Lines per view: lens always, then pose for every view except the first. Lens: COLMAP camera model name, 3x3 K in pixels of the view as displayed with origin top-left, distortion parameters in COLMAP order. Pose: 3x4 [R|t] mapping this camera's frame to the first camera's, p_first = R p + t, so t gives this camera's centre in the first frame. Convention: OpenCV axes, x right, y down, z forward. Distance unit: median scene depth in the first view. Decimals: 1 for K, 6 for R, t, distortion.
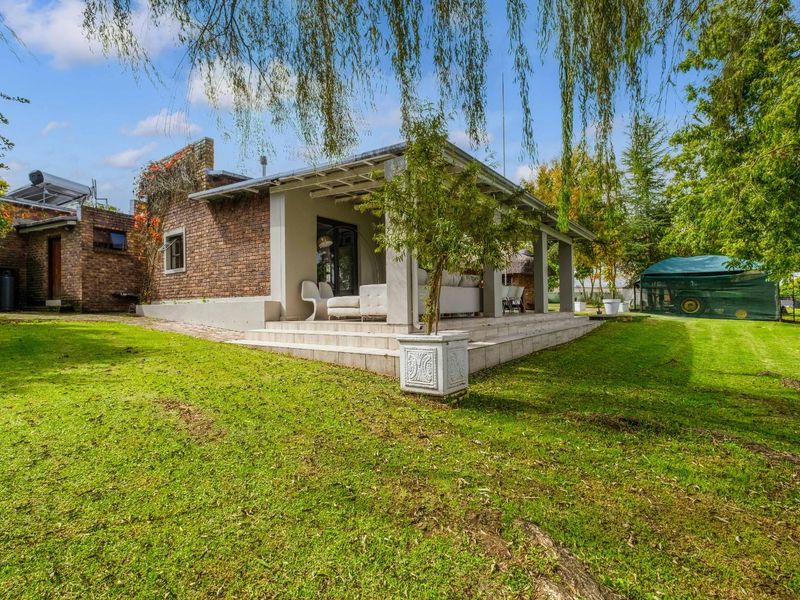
lens RADIAL K [[449.3, 0, 400.0], [0, 449.3, 300.0], [0, 0, 1]] dist [0.000939, 0.000083]
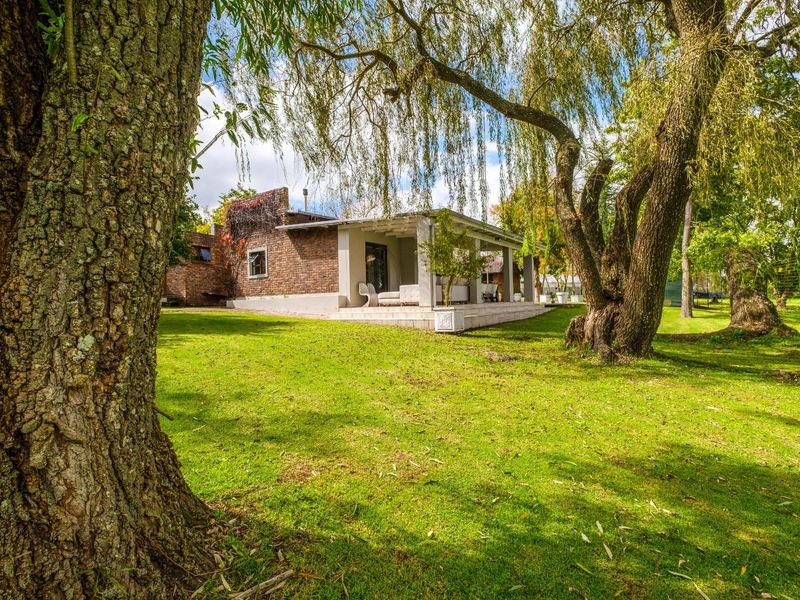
lens RADIAL K [[400.1, 0, 400.0], [0, 400.1, 300.0], [0, 0, 1]] dist [-0.001011, -0.000187]
pose [[0.999864, -0.012459, 0.010799, -0.080082], [0.012349, 0.999872, 0.010178, 0.005837], [-0.010924, -0.010043, 0.999890, -0.424279]]
